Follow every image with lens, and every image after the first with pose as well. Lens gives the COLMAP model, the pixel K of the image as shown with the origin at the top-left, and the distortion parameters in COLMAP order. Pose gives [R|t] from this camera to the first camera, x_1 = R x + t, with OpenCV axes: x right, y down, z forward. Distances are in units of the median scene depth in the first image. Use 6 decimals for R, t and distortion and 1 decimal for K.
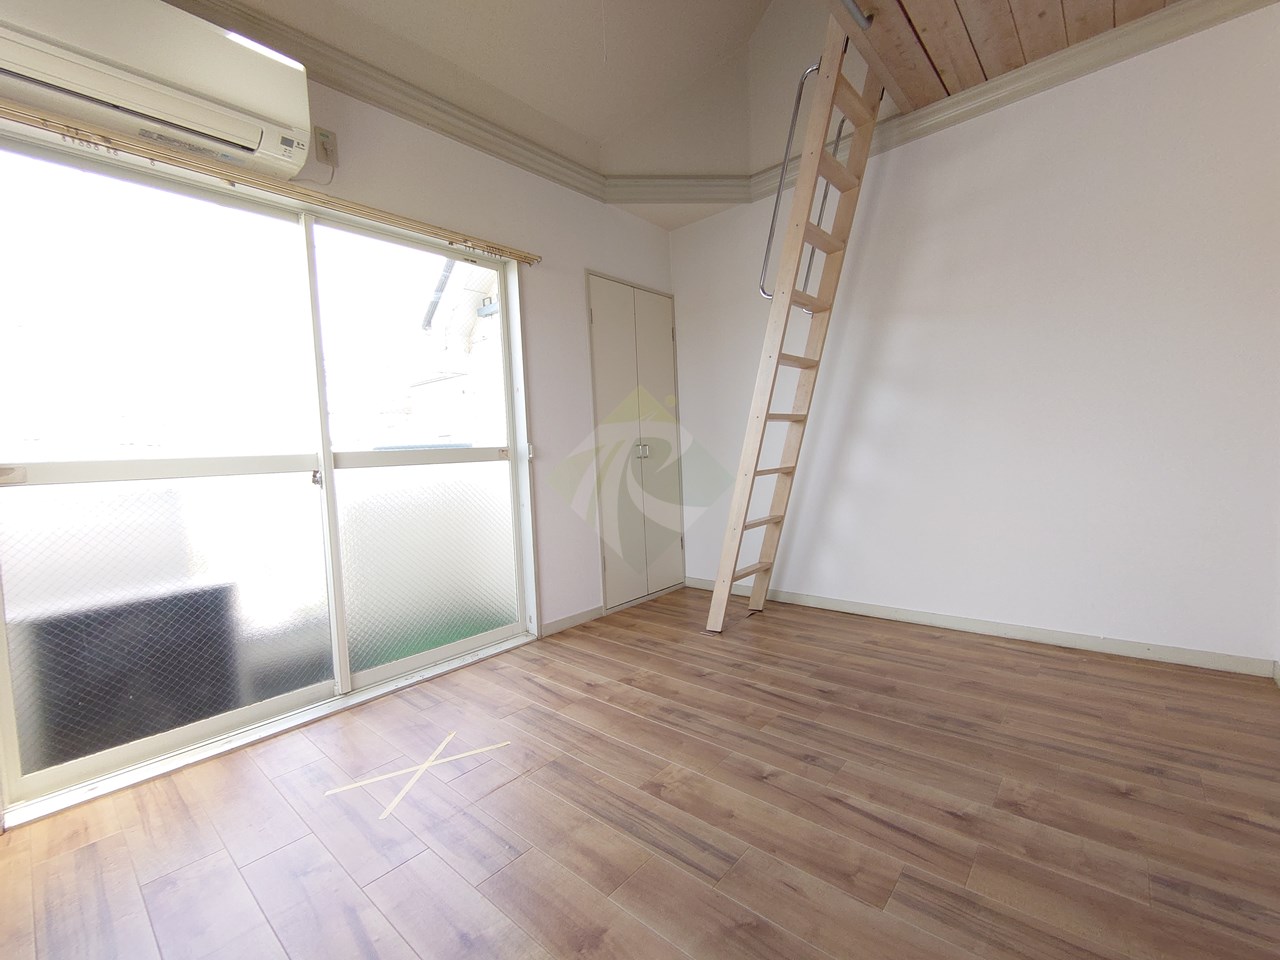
lens RADIAL K [[544.0, 0, 637.5], [0, 544.0, 483.6], [0, 0, 1]] dist [-0.000470, -0.000365]
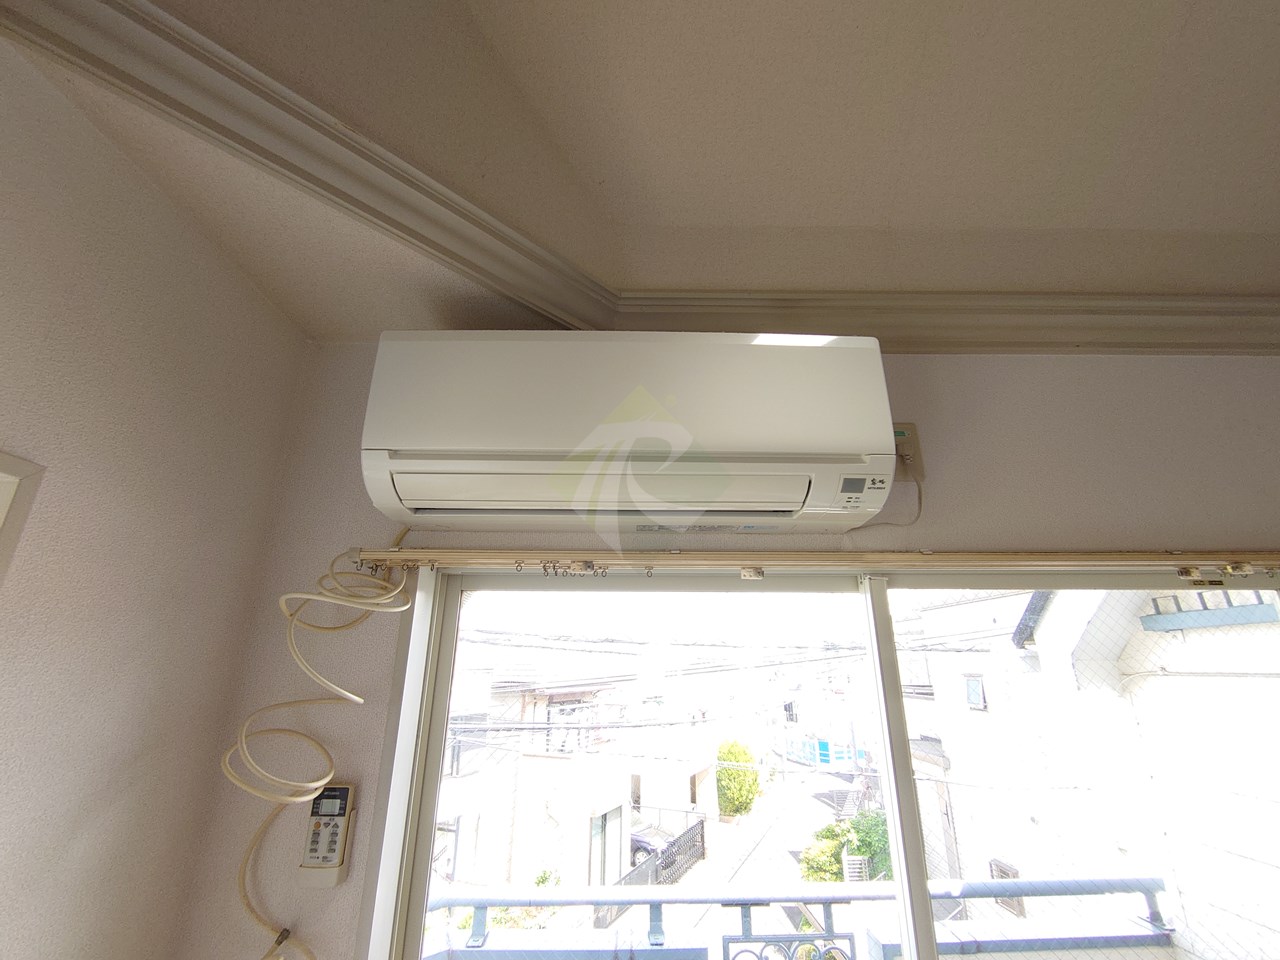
lens RADIAL K [[544.0, 0, 642.6], [0, 544.0, 476.1], [0, 0, 1]] dist [-0.000470, -0.000365]
pose [[0.672227, -0.190254, -0.715482, -0.412939], [-0.078086, 0.942806, -0.324067, -0.454347], [0.736216, 0.273715, 0.618924, 0.547170]]
